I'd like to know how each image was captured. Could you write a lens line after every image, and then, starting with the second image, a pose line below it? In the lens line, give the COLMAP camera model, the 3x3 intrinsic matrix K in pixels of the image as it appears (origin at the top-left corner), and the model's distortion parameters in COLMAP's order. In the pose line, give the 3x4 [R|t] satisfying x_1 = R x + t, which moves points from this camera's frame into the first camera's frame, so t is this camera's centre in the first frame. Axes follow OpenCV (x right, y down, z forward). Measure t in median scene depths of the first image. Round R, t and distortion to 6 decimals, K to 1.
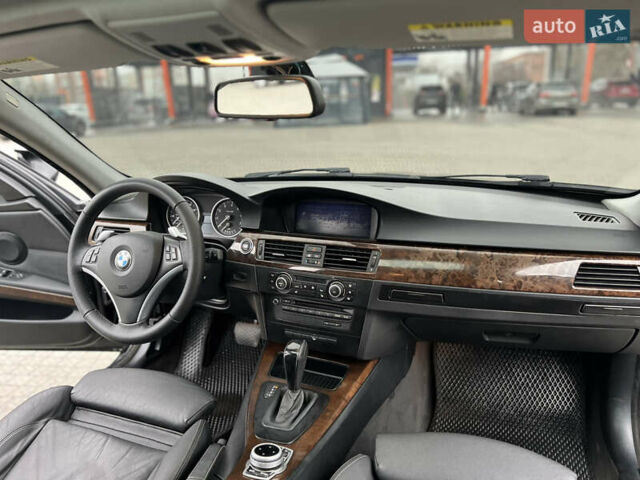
lens RADIAL K [[475.0, 0, 320.0], [0, 475.0, 240.0], [0, 0, 1]] dist [0.020417, -0.005409]
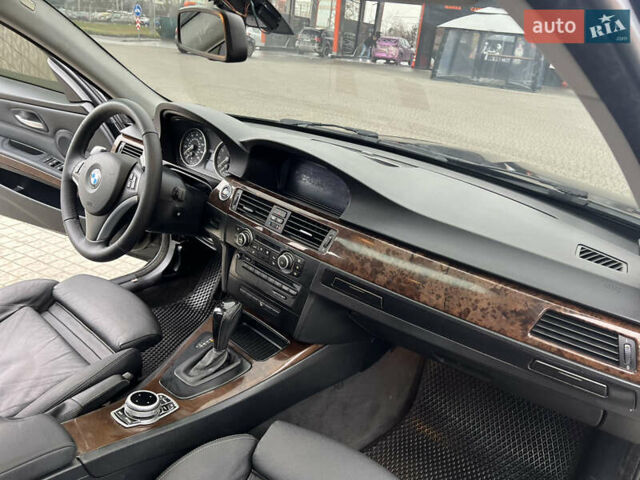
lens RADIAL K [[479.0, 0, 320.0], [0, 479.0, 240.0], [0, 0, 1]] dist [0.011541, 0.001867]
pose [[0.938415, 0.249711, -0.238792, 0.302725], [-0.224133, 0.965943, 0.129303, -0.067976], [0.262948, -0.067819, 0.962423, 0.124261]]
